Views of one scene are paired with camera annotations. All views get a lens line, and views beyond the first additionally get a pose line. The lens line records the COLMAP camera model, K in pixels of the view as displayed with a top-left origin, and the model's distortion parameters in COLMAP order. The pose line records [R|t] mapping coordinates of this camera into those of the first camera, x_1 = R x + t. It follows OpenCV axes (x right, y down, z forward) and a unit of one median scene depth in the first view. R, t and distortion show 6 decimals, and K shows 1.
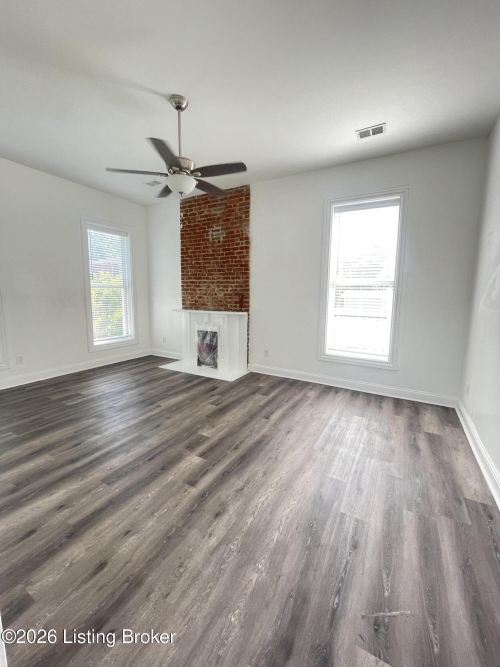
lens RADIAL K [[270.4, 0, 250.8], [0, 270.4, 327.7], [0, 0, 1]] dist [0.004287, -0.000214]
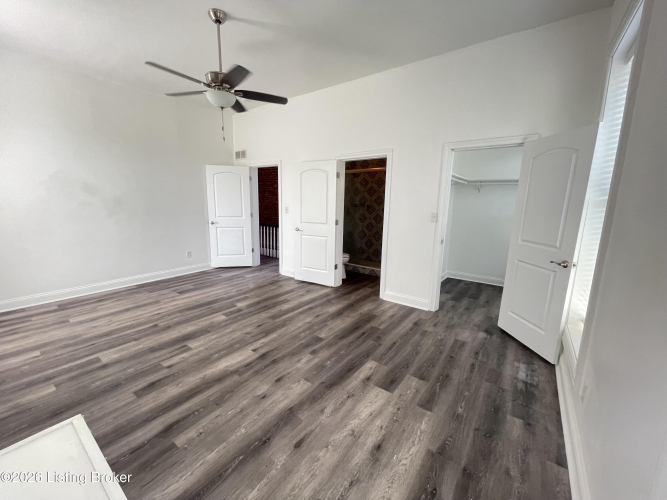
lens RADIAL K [[270.4, 0, 331.3], [0, 270.4, 252.4], [0, 0, 1]] dist [0.004287, -0.000214]
pose [[-0.991984, -0.047132, 0.117242, -0.724927], [-0.008696, 0.951097, 0.308770, -0.255219], [-0.126062, 0.305275, -0.943883, 1.846738]]
